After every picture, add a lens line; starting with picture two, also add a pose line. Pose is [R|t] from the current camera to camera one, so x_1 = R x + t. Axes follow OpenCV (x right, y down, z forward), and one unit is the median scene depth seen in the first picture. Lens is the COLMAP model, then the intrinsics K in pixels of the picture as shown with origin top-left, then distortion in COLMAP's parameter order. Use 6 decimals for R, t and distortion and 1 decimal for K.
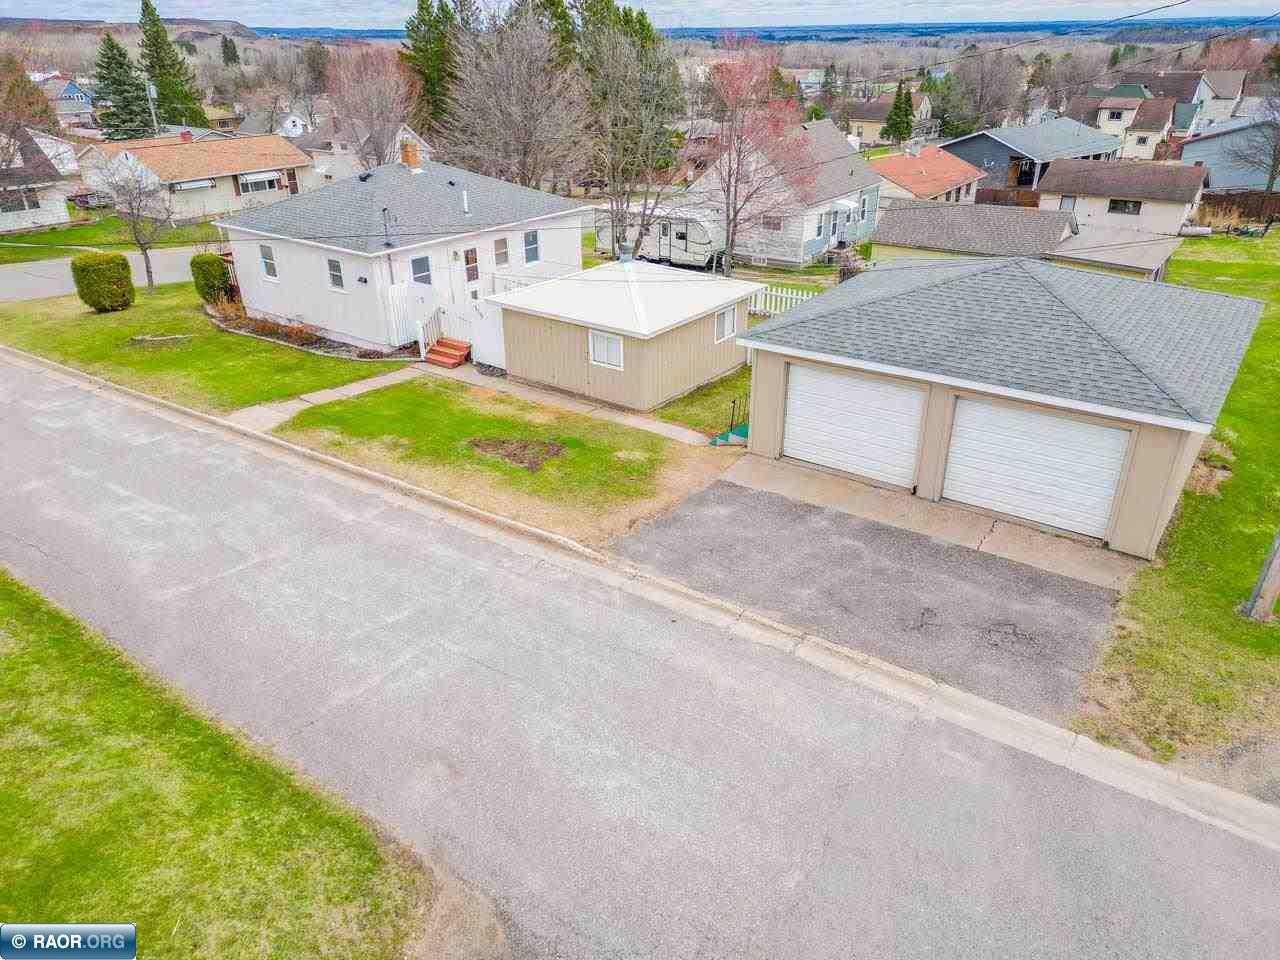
lens RADIAL K [[888.8, 0, 632.6], [0, 888.8, 477.2], [0, 0, 1]] dist [0.083515, -0.081078]
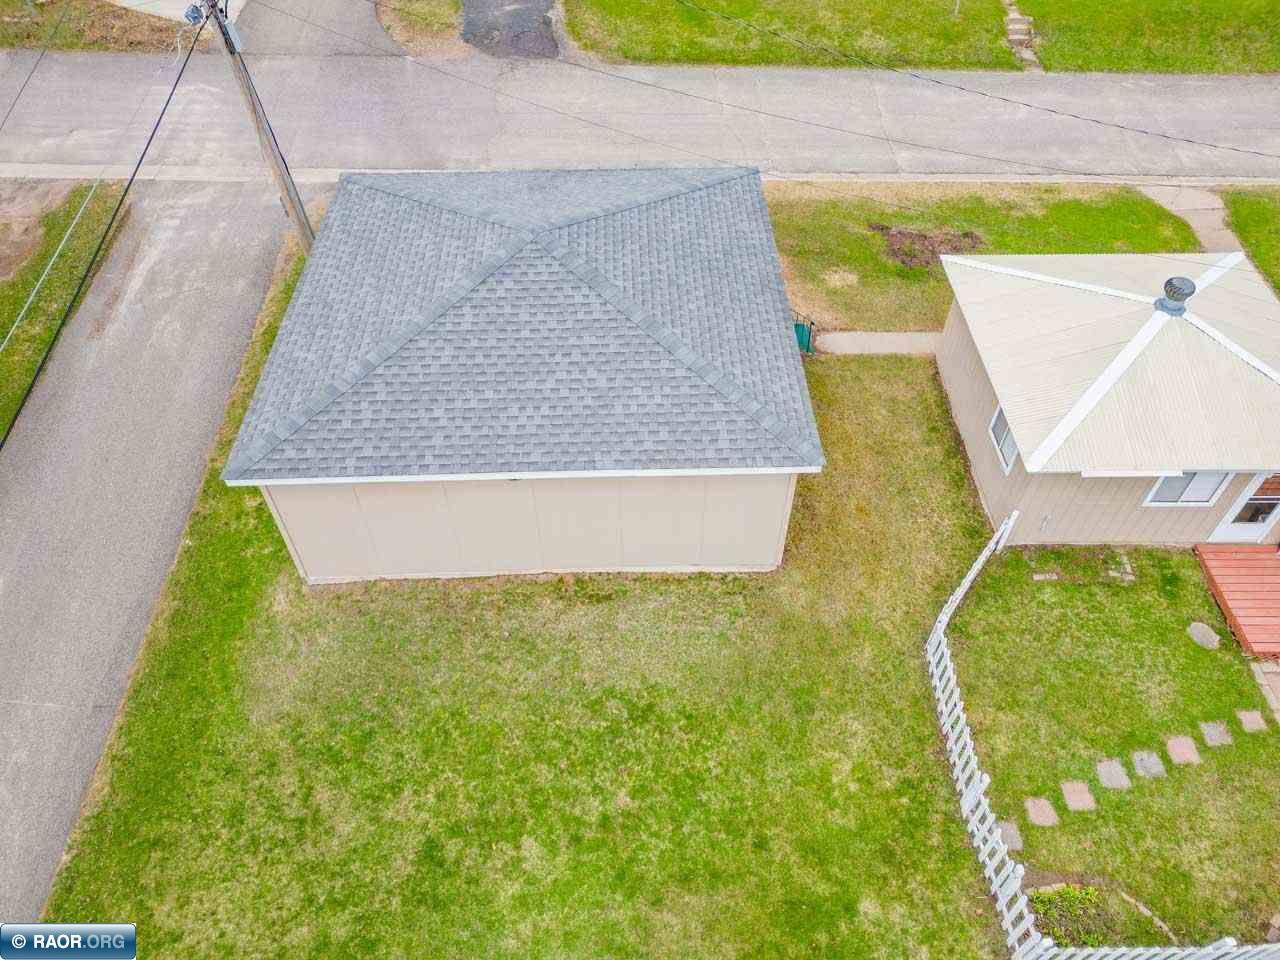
lens RADIAL K [[888.8, 0, 632.6], [0, 888.8, 477.2], [0, 0, 1]] dist [0.083515, -0.081078]
pose [[-0.788731, 0.461153, -0.406499, 0.707092], [-0.257949, 0.351953, 0.899773, -0.804699], [0.558001, 0.814535, -0.158642, 1.218428]]
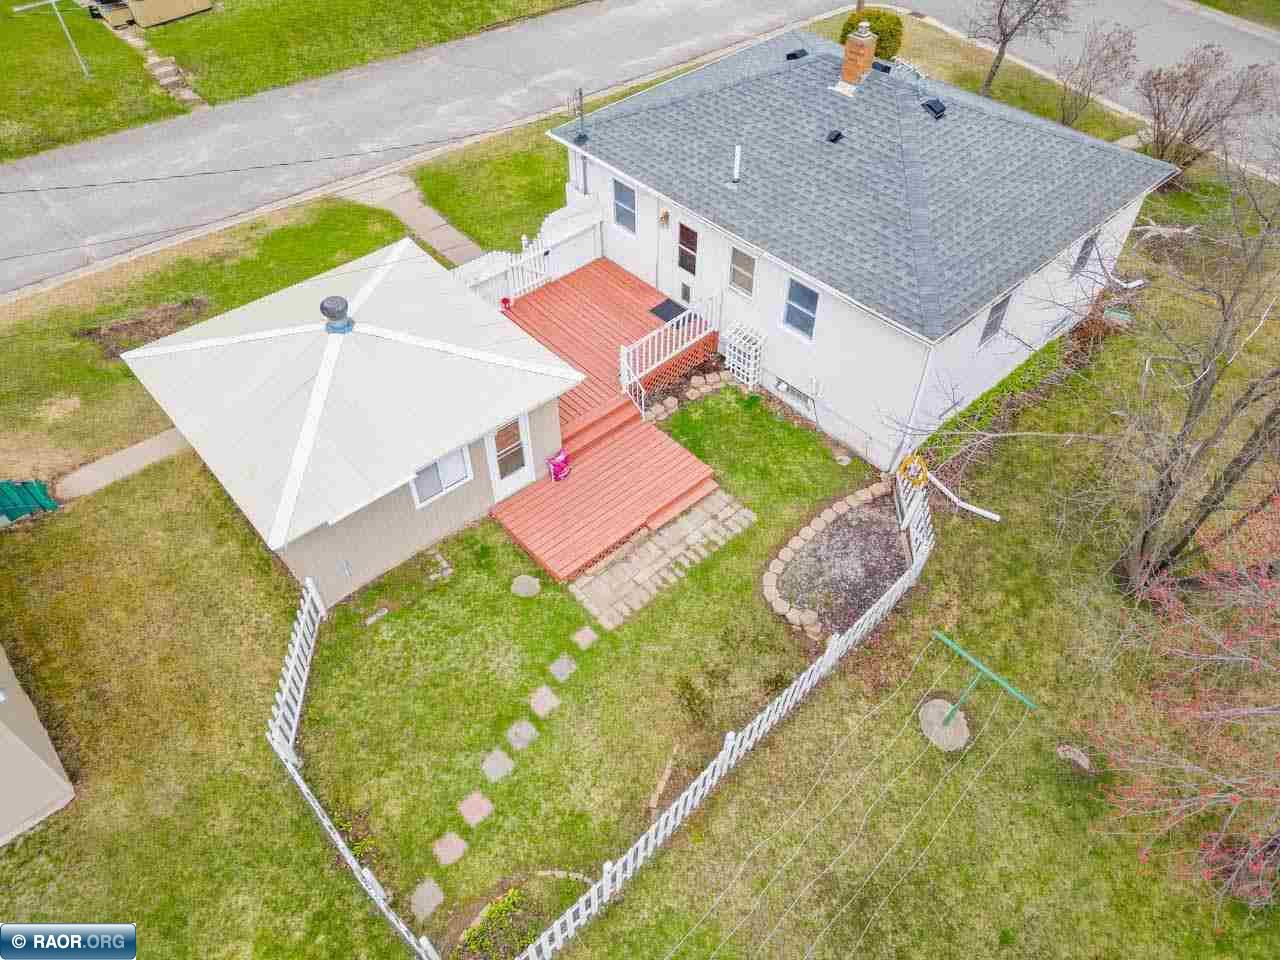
lens RADIAL K [[888.8, 0, 632.6], [0, 888.8, 477.2], [0, 0, 1]] dist [0.083515, -0.081078]
pose [[-0.185930, 0.725826, -0.662273, 0.533188], [-0.428635, 0.546592, 0.719381, -0.870477], [0.884139, 0.417629, 0.209487, 1.343425]]
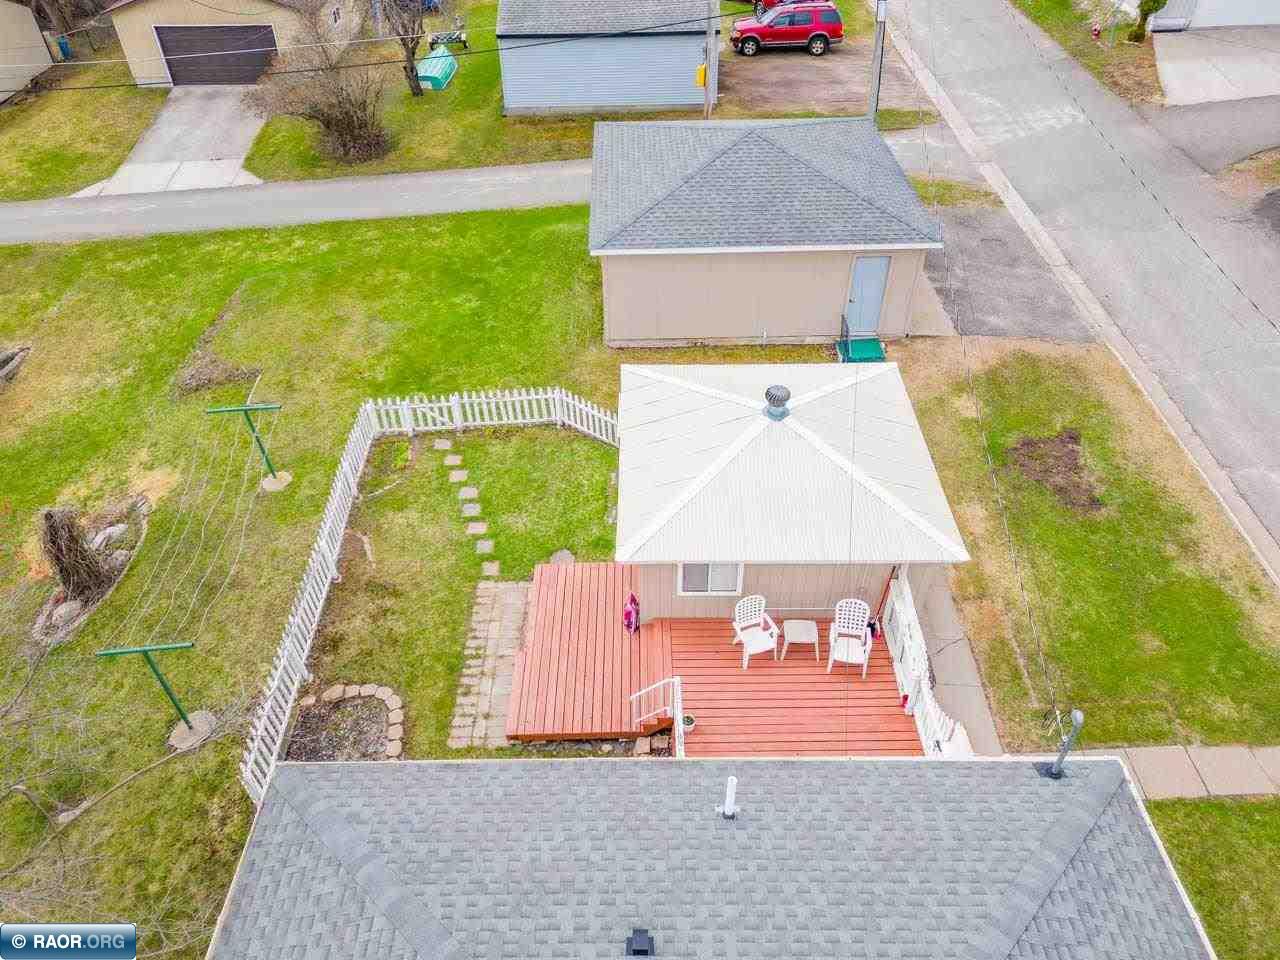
lens RADIAL K [[846.5, 0, 641.6], [0, 846.5, 517.9], [0, 0, 1]] dist [0.082031, -0.061796]
pose [[-0.608818, -0.531898, 0.588579, -0.429045], [0.363558, 0.472362, 0.802932, -0.905457], [-0.705100, 0.702822, -0.094207, 1.456815]]
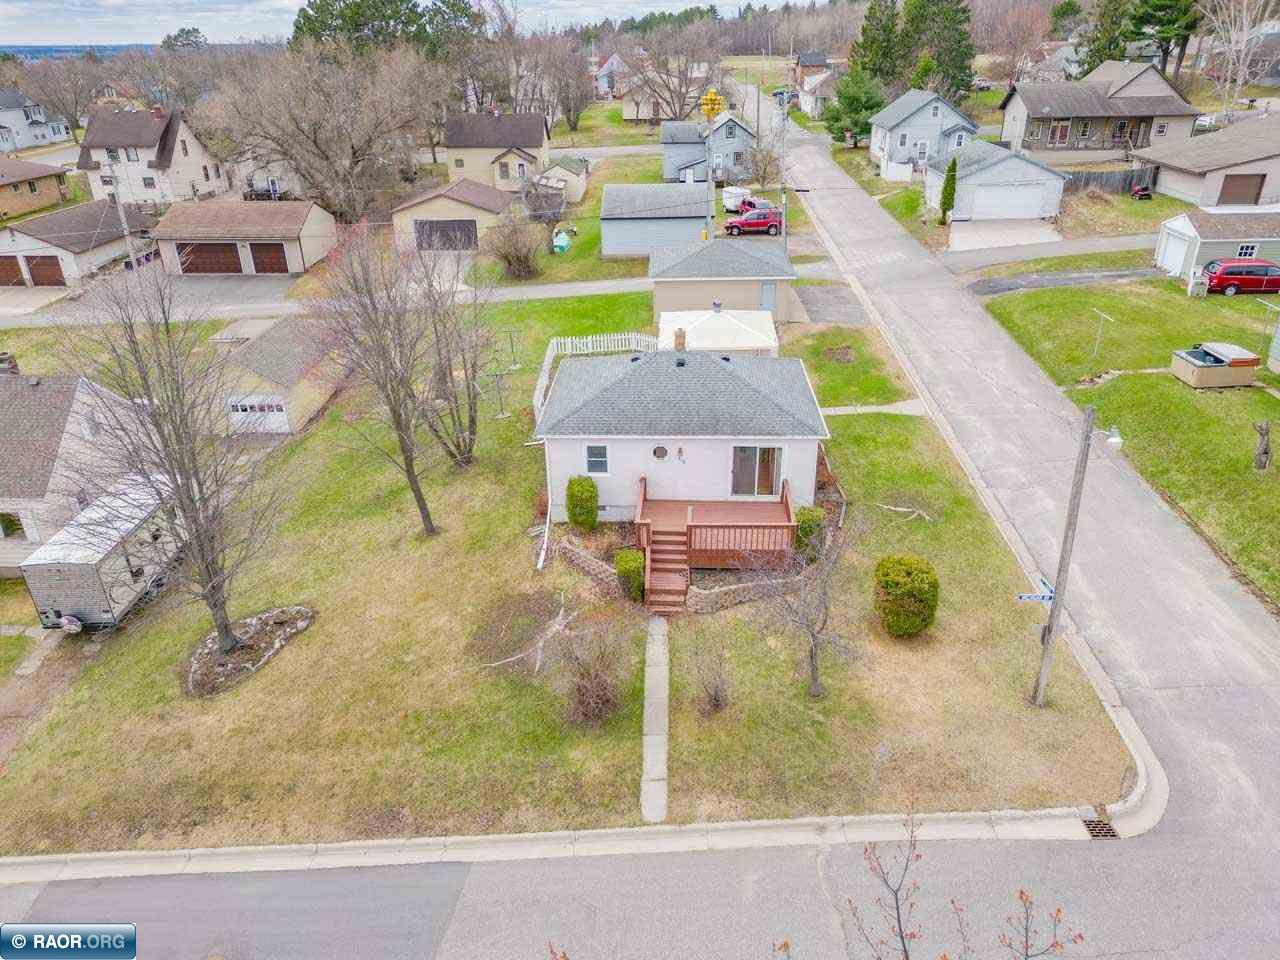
lens RADIAL K [[888.8, 0, 632.6], [0, 888.8, 477.2], [0, 0, 1]] dist [0.083515, -0.081078]
pose [[-0.564847, -0.347842, 0.748301, -1.684840], [0.386994, 0.689251, 0.612511, -1.449808], [-0.728823, 0.635563, -0.254709, 2.212021]]
